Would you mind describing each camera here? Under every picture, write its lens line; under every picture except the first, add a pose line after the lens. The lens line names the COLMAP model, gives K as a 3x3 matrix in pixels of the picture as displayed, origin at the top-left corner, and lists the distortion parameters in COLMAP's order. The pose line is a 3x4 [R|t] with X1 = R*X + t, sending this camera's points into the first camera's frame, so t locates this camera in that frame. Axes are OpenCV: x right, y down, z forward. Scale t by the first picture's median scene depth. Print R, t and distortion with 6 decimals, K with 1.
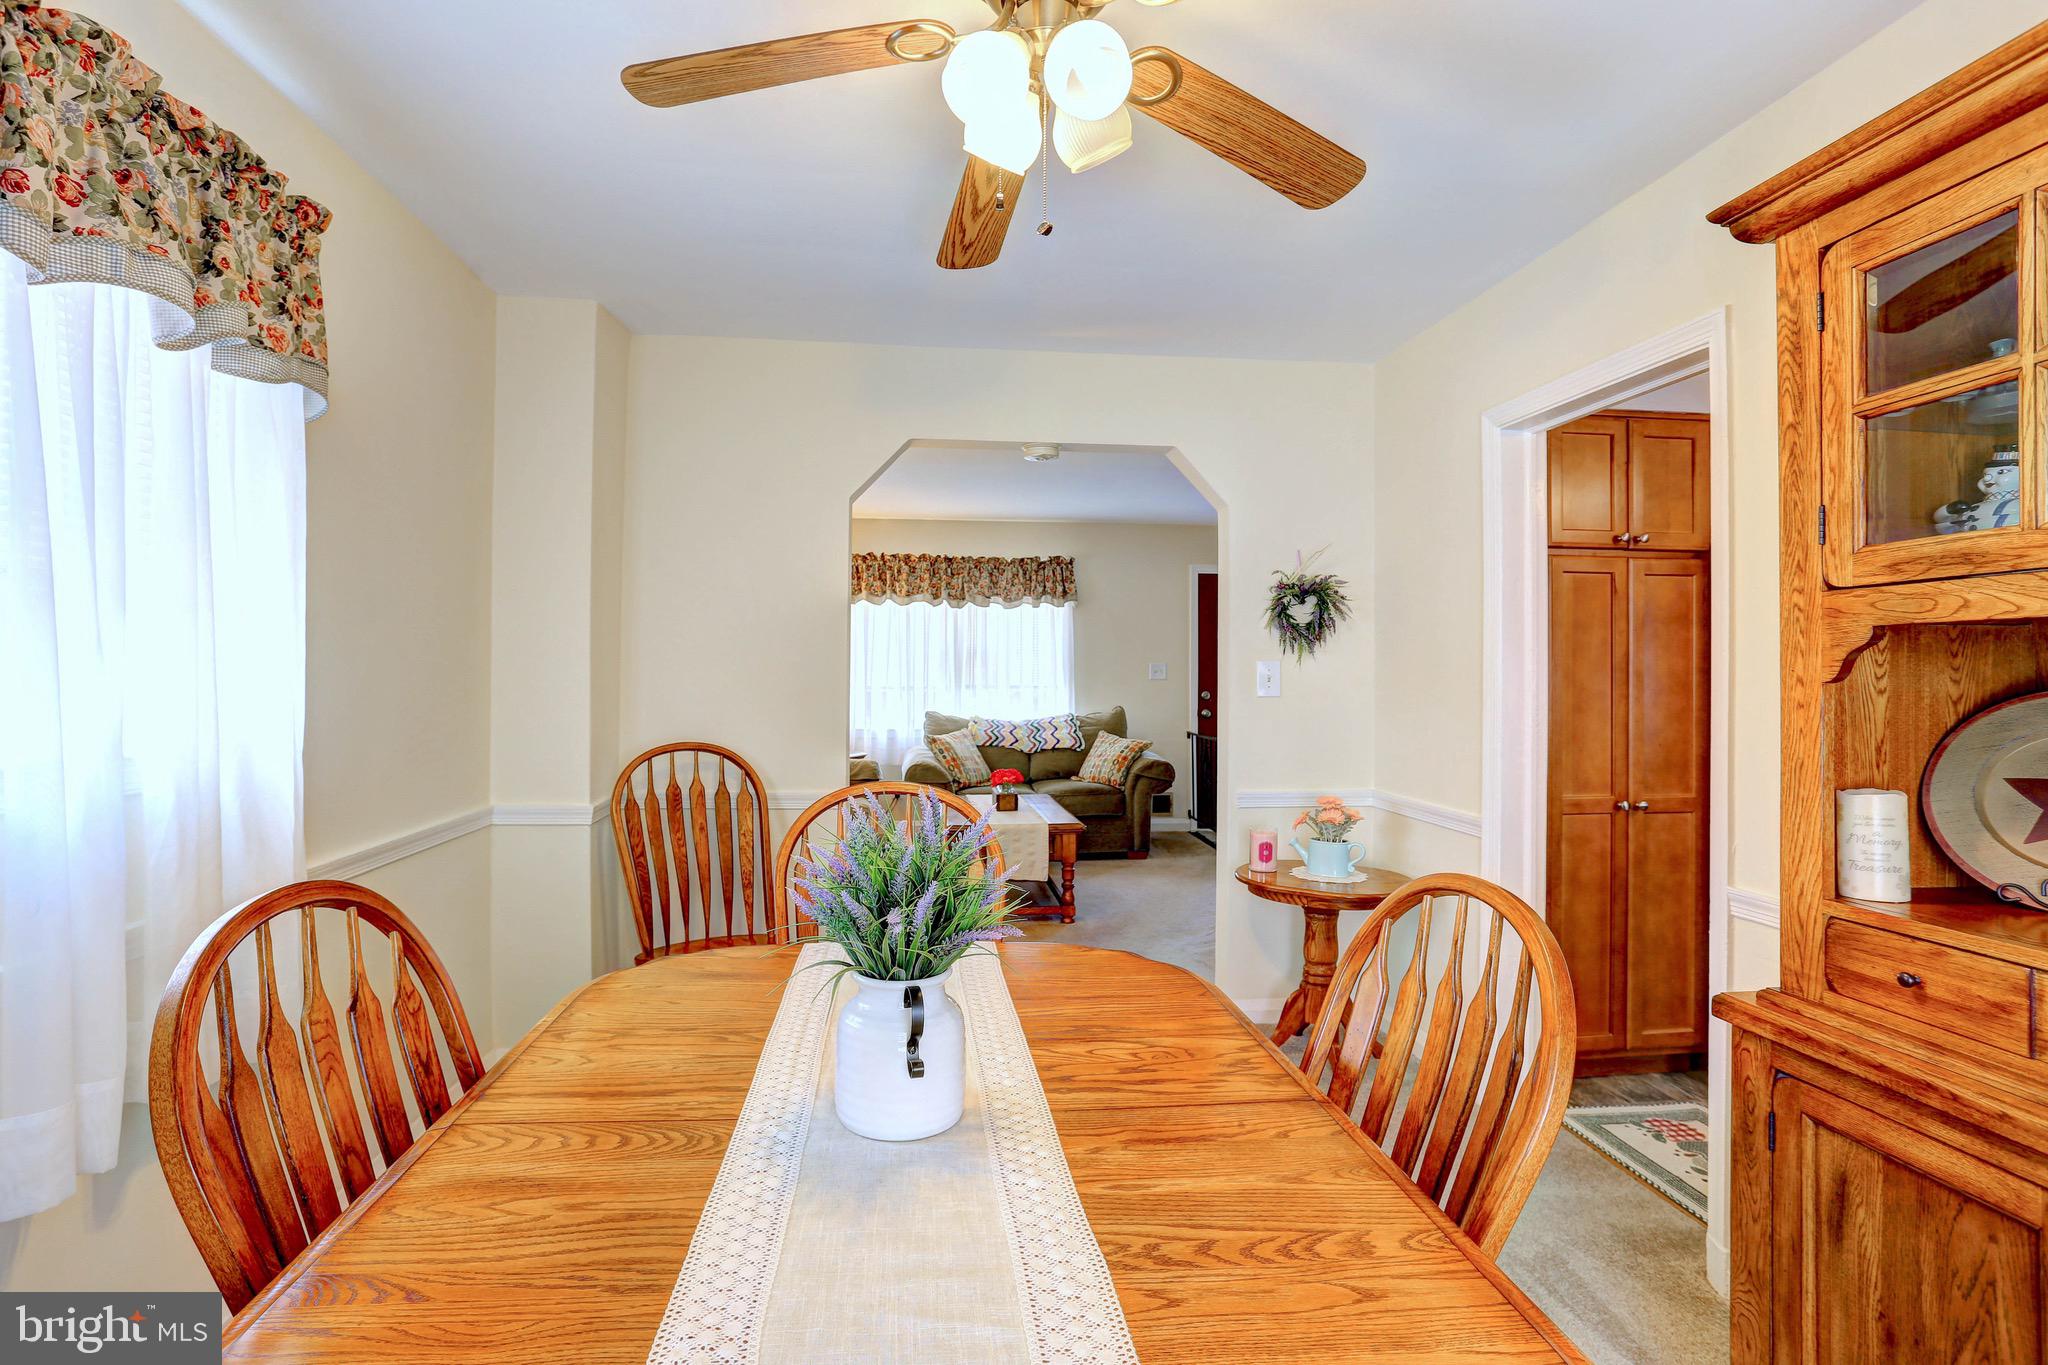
lens RADIAL K [[1003.6, 0, 1009.5], [0, 1003.6, 663.3], [0, 0, 1]] dist [-0.073665, 0.043632]
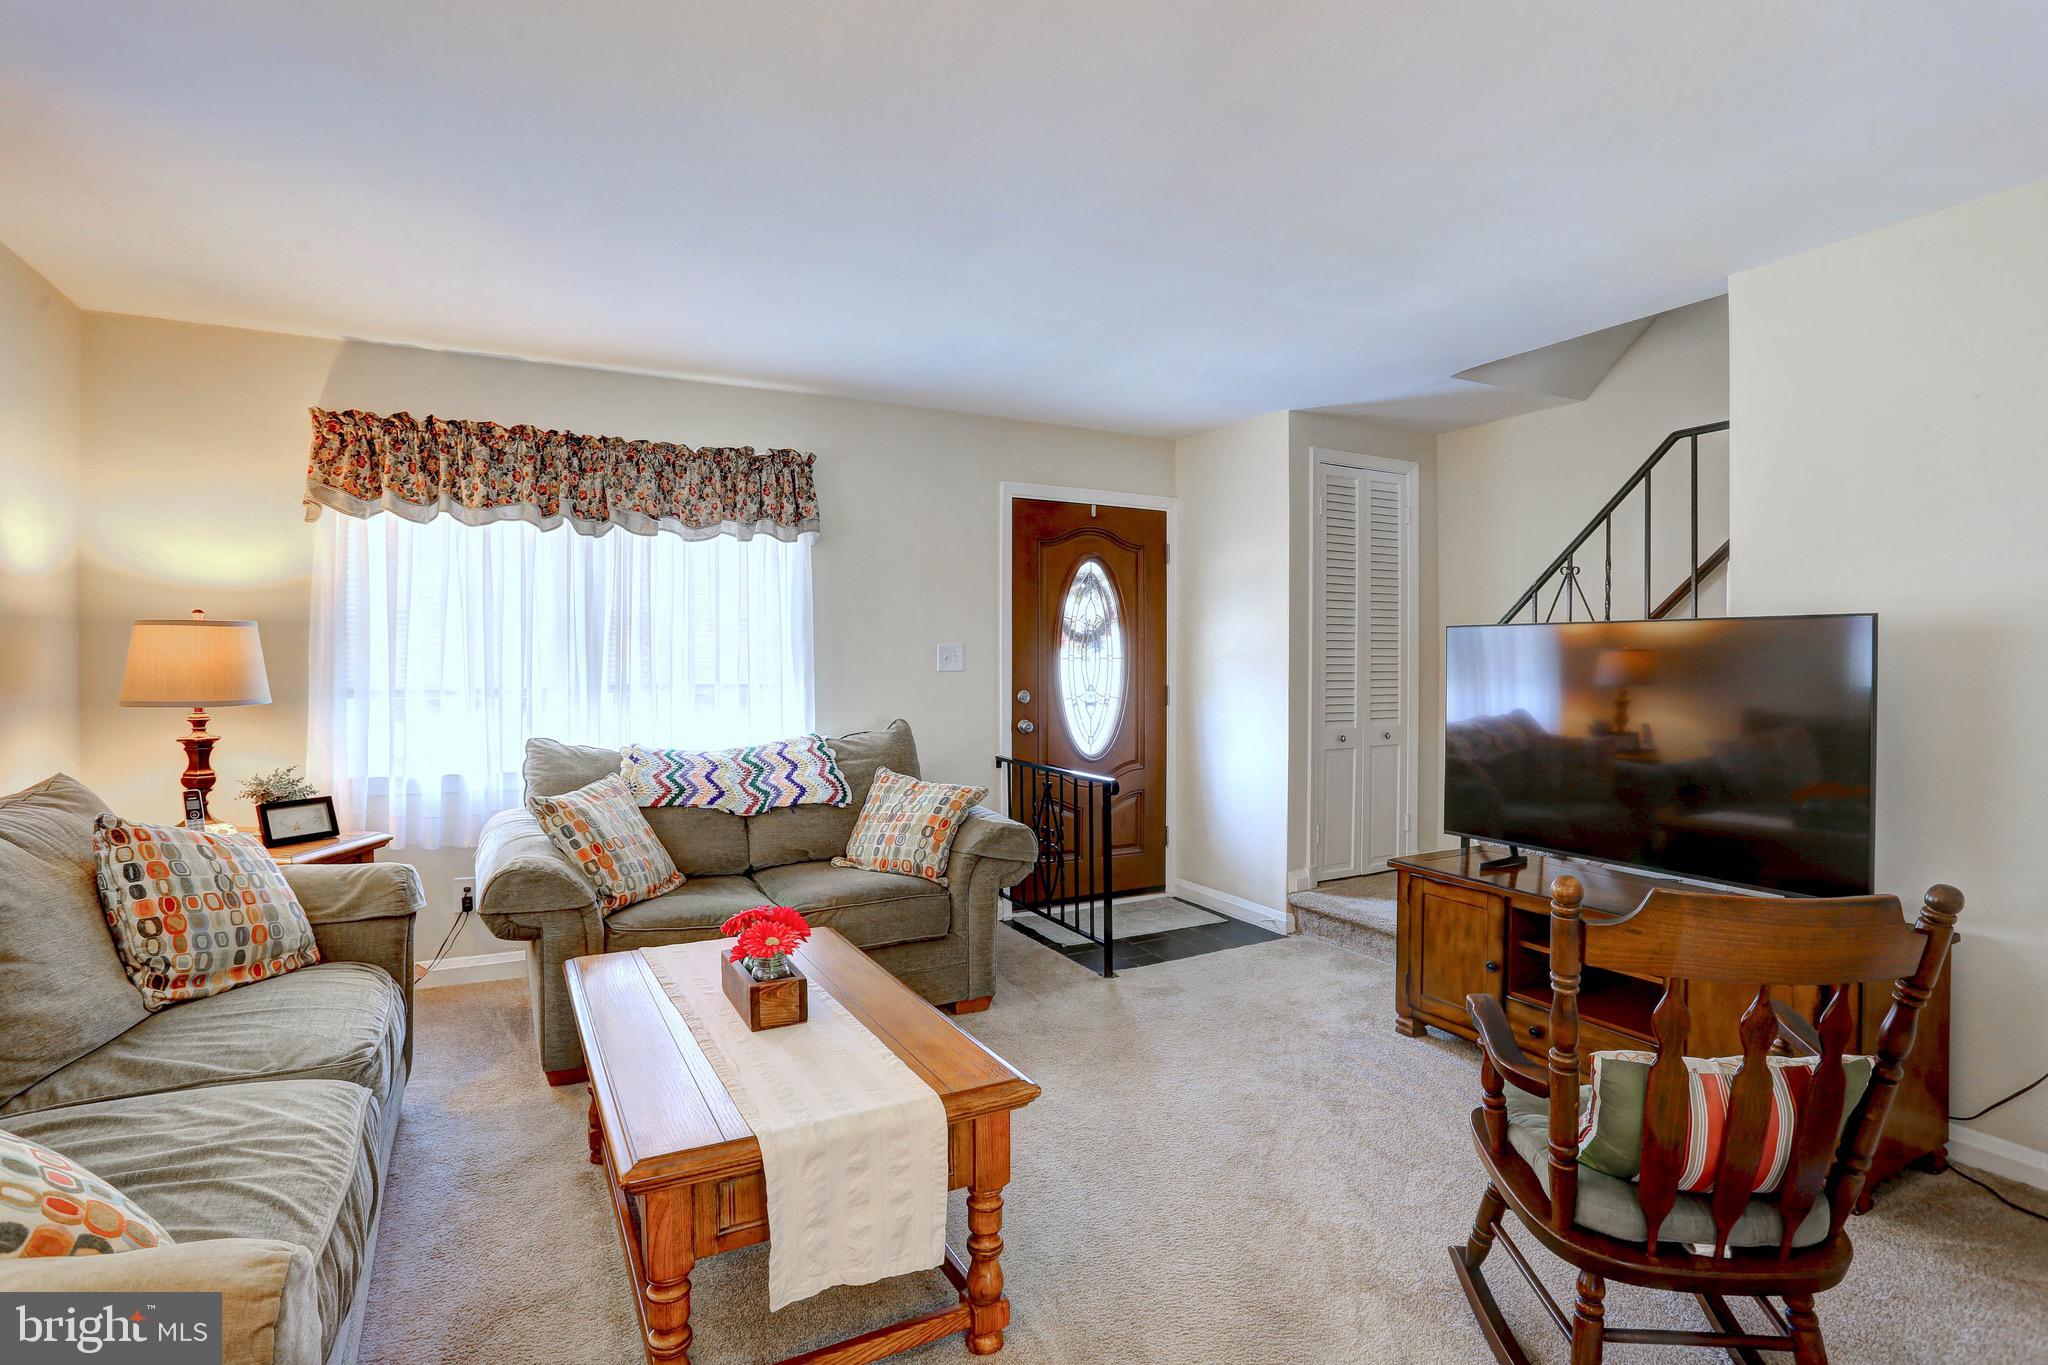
lens RADIAL K [[1003.6, 0, 1009.5], [0, 1003.6, 663.3], [0, 0, 1]] dist [-0.073665, 0.043632]
pose [[0.927202, -0.004638, 0.374534, -0.044427], [-0.000153, 0.999919, 0.012761, 0.004013], [-0.374563, -0.011889, 0.927125, 0.450487]]
